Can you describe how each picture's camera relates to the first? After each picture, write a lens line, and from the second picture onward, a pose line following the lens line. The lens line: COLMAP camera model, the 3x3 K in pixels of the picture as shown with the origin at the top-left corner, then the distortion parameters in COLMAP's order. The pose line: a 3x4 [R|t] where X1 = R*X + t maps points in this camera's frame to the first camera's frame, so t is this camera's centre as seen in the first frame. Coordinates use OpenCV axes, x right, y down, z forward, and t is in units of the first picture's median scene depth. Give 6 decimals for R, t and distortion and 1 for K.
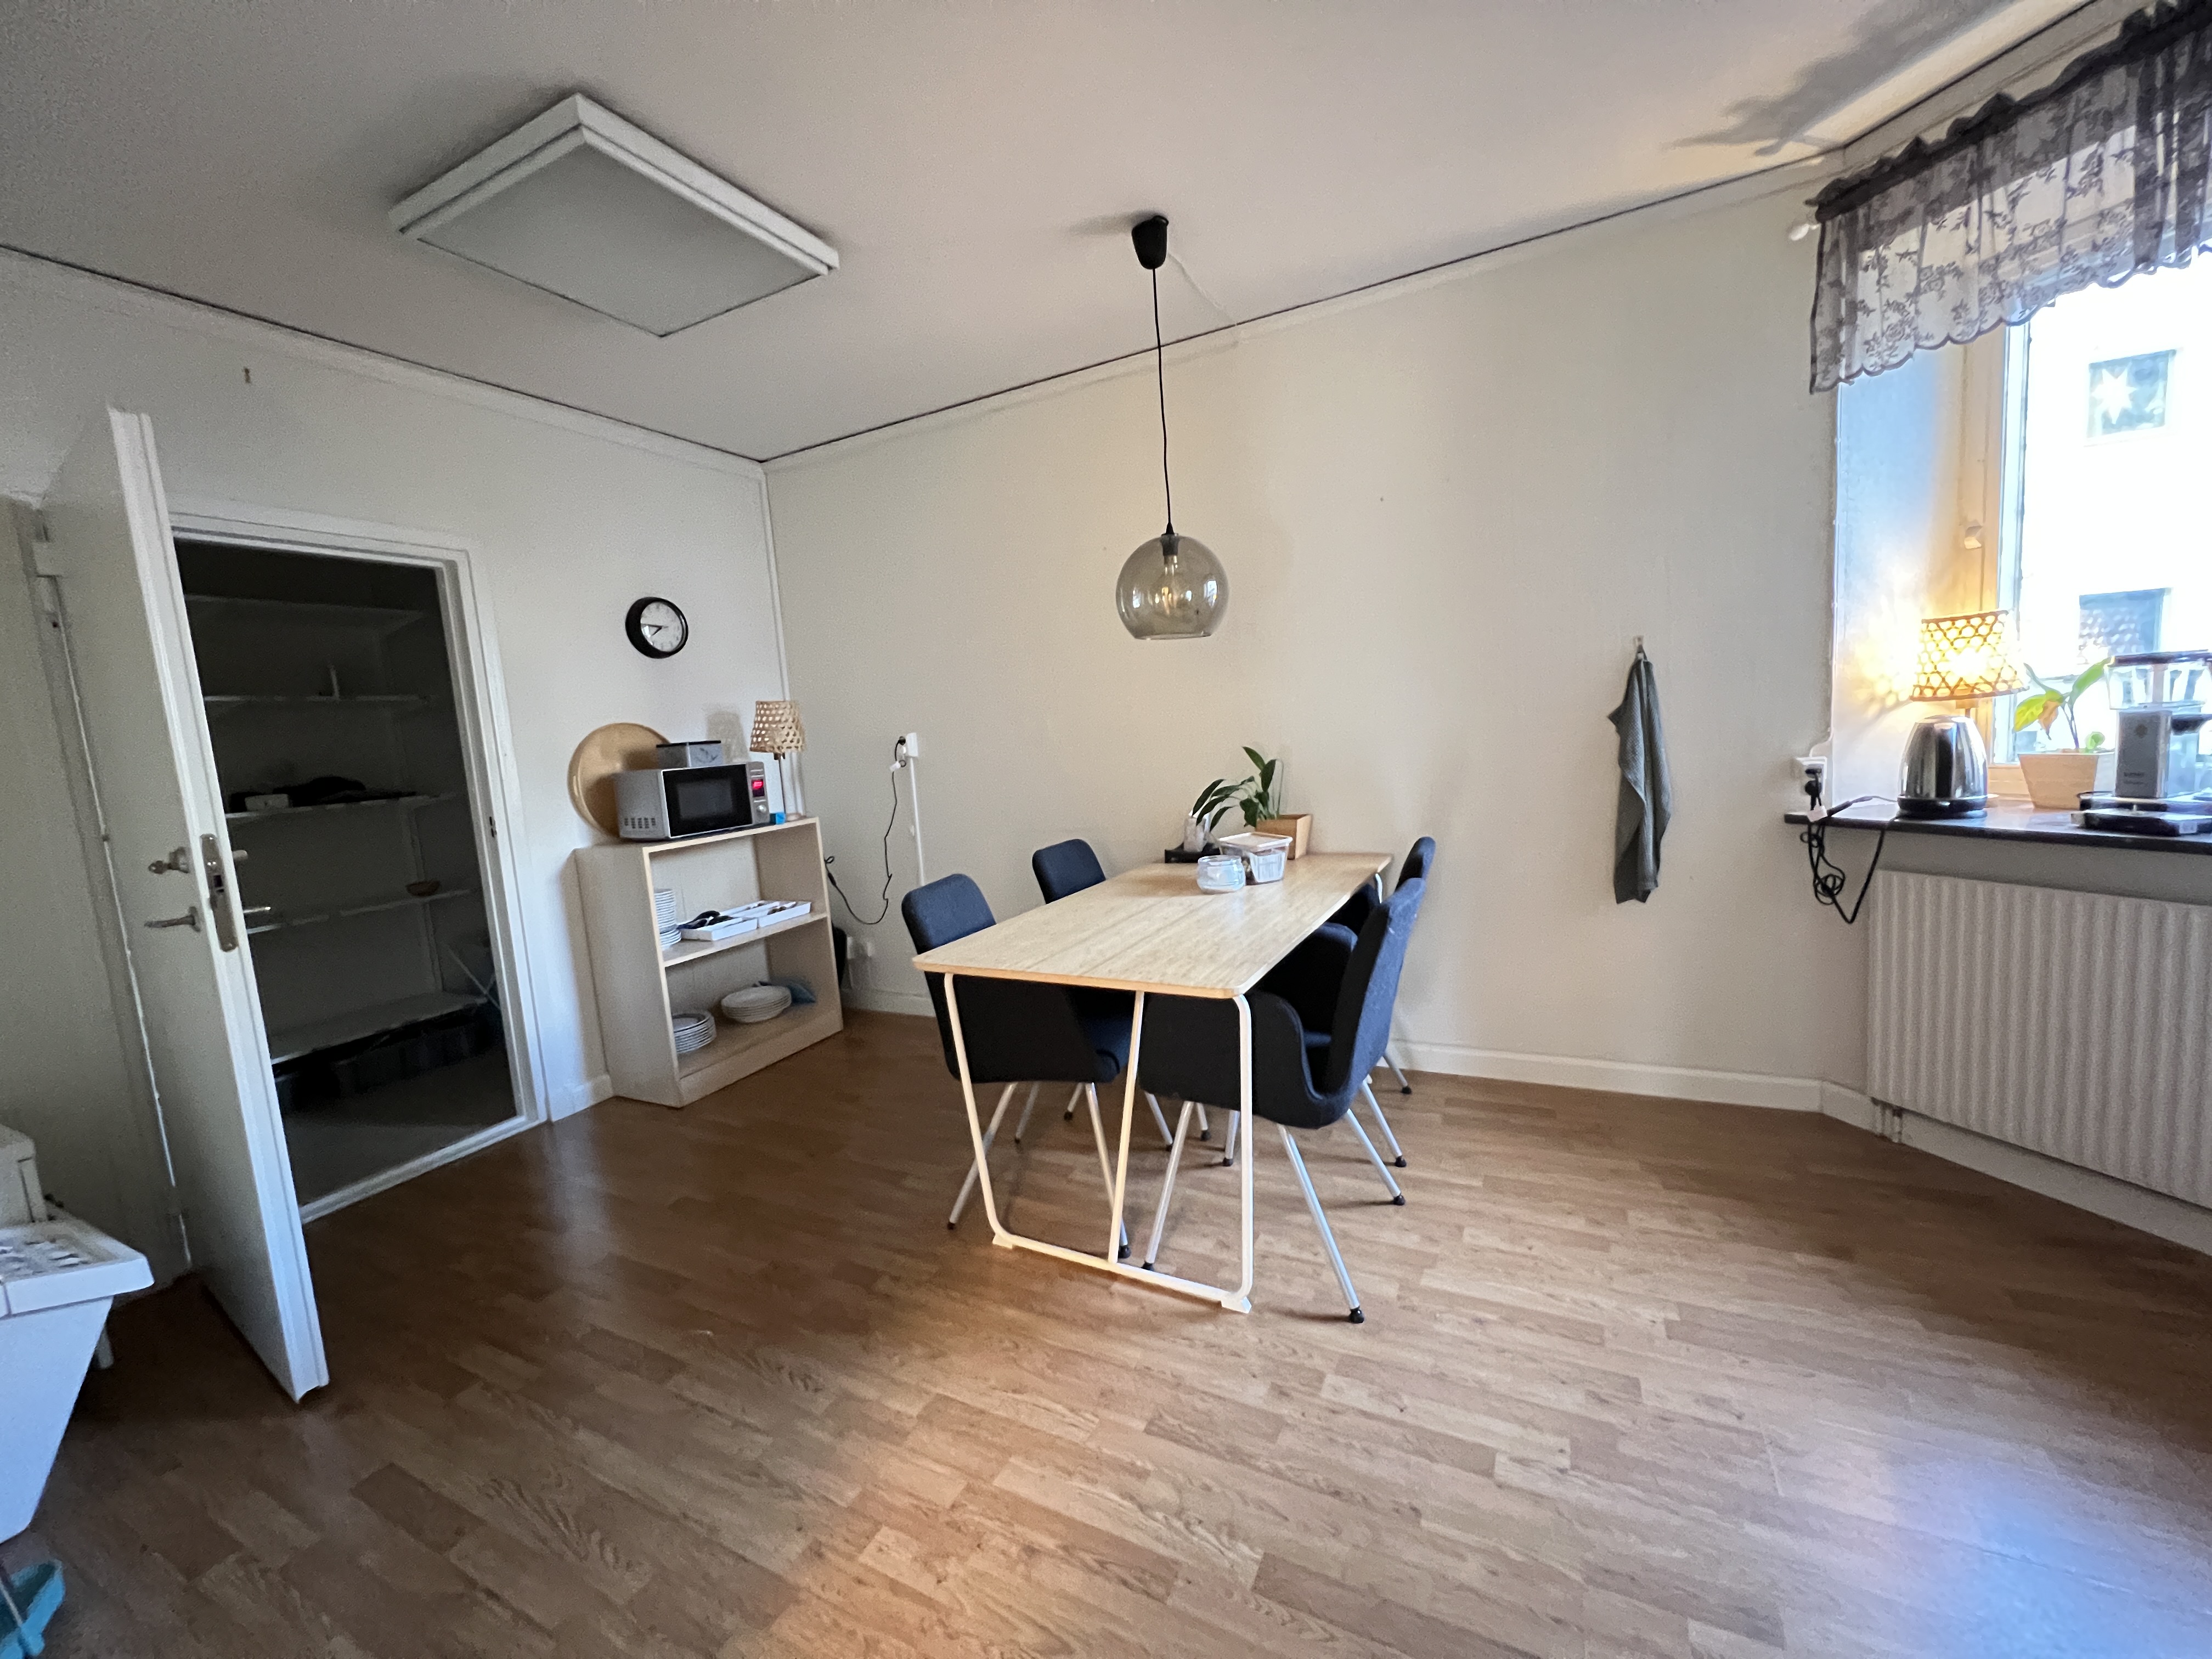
lens RADIAL K [[888.6, 0, 1105.7], [0, 888.6, 819.9], [0, 0, 1]] dist [-0.001358, -0.000030]
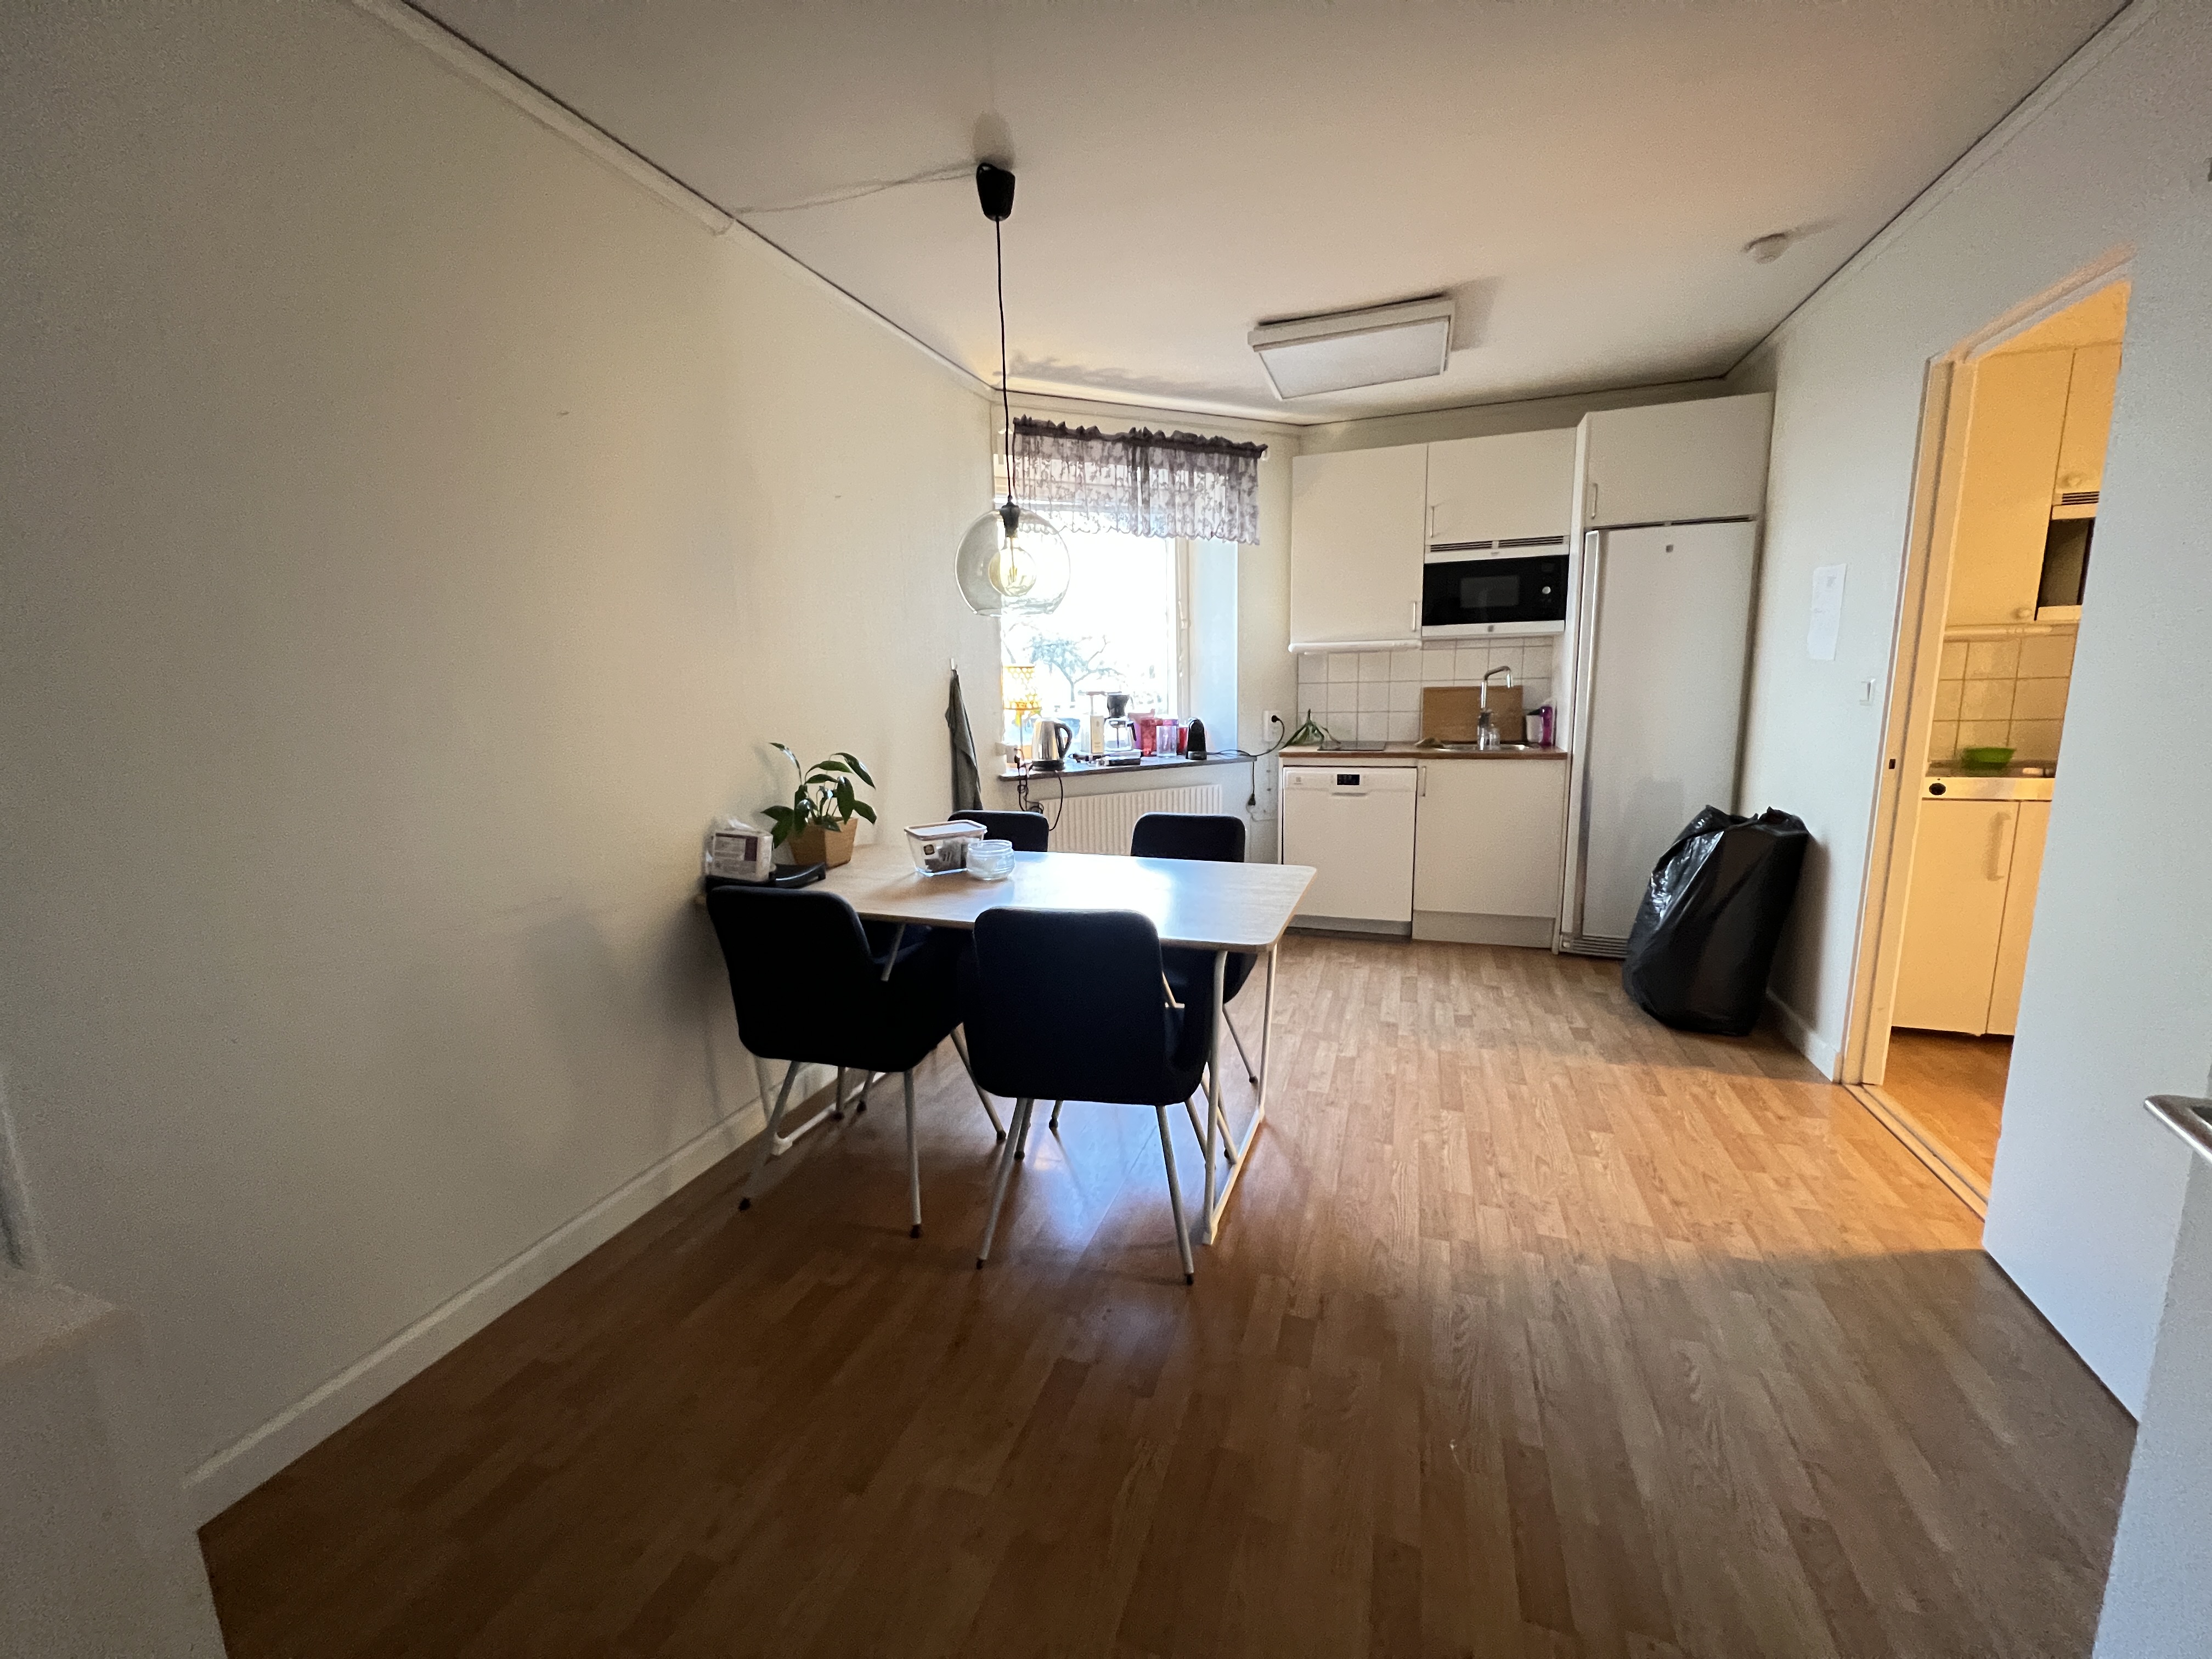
lens RADIAL K [[888.6, 0, 1101.0], [0, 888.6, 828.9], [0, 0, 1]] dist [-0.001358, -0.000030]
pose [[-0.142782, -0.095268, 0.985159, -1.341490], [0.150228, 0.981738, 0.116710, -0.117964], [-0.978287, 0.164663, -0.125862, 1.567170]]
